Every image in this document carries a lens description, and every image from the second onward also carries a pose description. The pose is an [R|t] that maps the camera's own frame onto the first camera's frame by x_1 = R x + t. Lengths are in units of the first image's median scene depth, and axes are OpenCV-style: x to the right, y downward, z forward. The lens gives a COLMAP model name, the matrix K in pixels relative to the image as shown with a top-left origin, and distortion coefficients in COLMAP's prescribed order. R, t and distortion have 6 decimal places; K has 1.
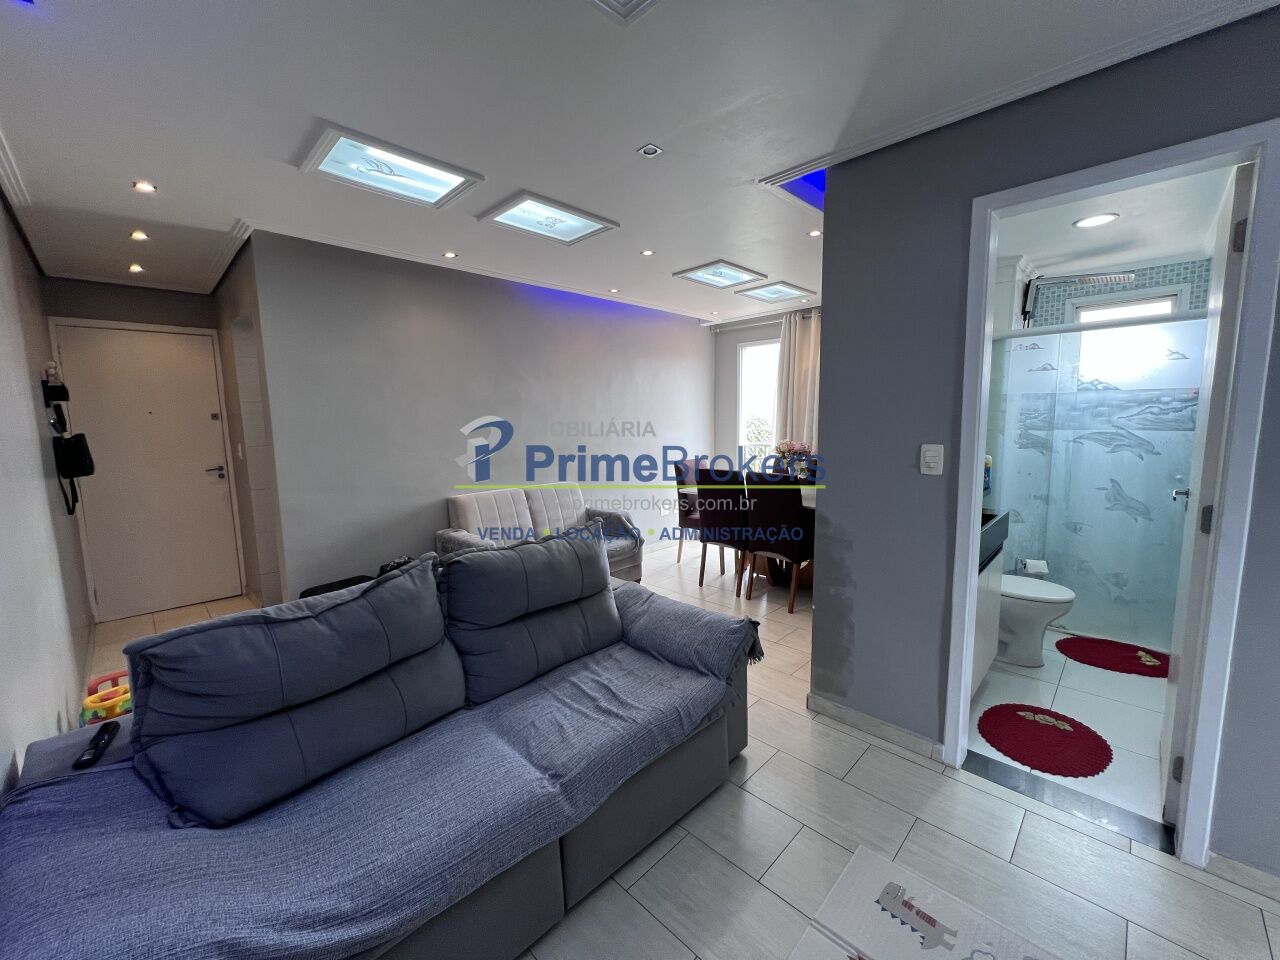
lens RADIAL K [[511.3, 0, 634.1], [0, 511.3, 478.0], [0, 0, 1]] dist [-0.001445, 0.000289]
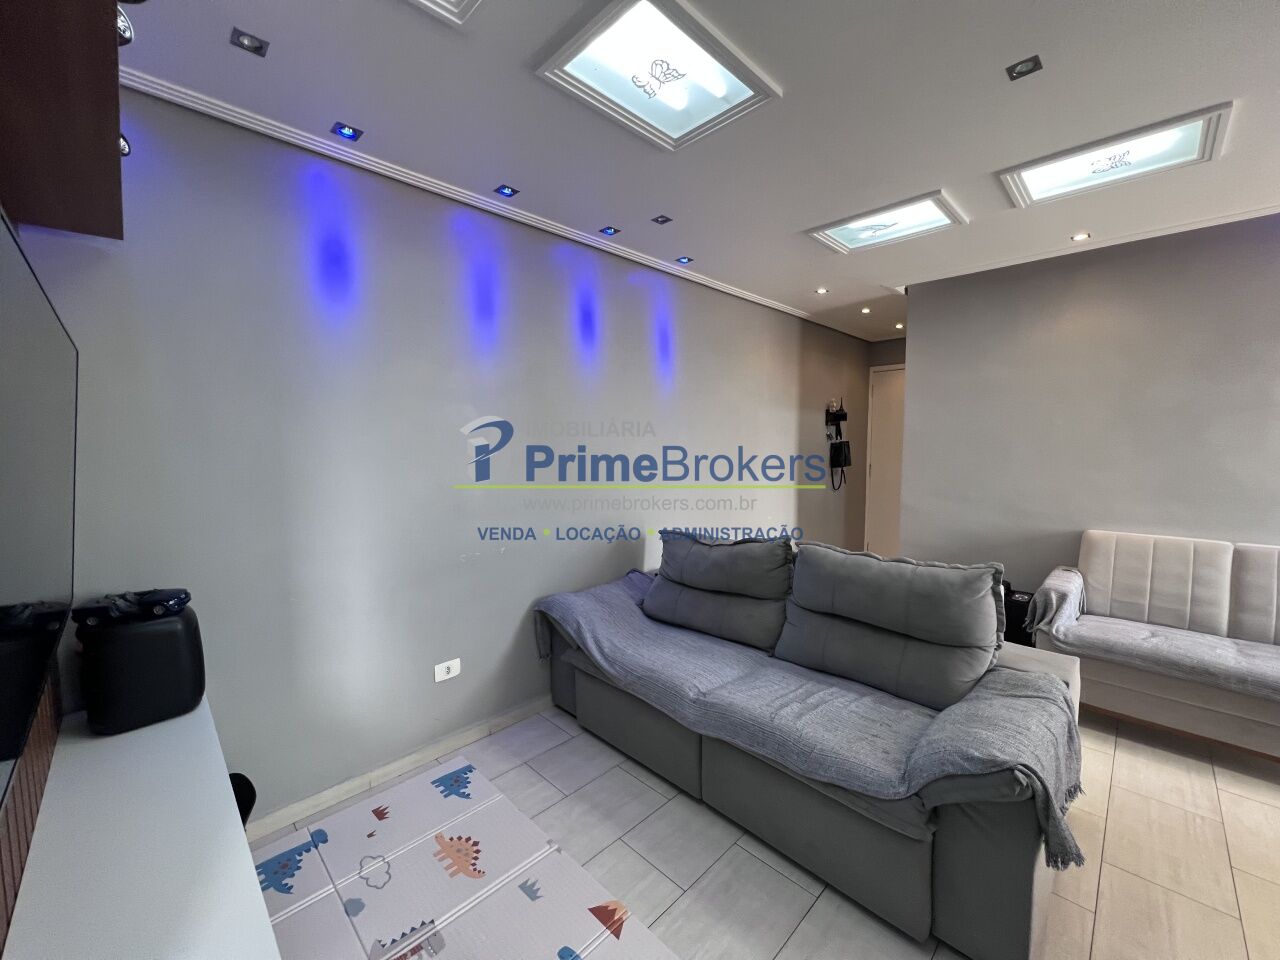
lens RADIAL K [[511.3, 0, 634.1], [0, 511.3, 478.0], [0, 0, 1]] dist [-0.001445, 0.000289]
pose [[-0.003396, 0.095092, -0.995463, 0.759453], [-0.118449, 0.988422, 0.094824, -0.064577], [0.992954, 0.118233, 0.007907, 0.481261]]
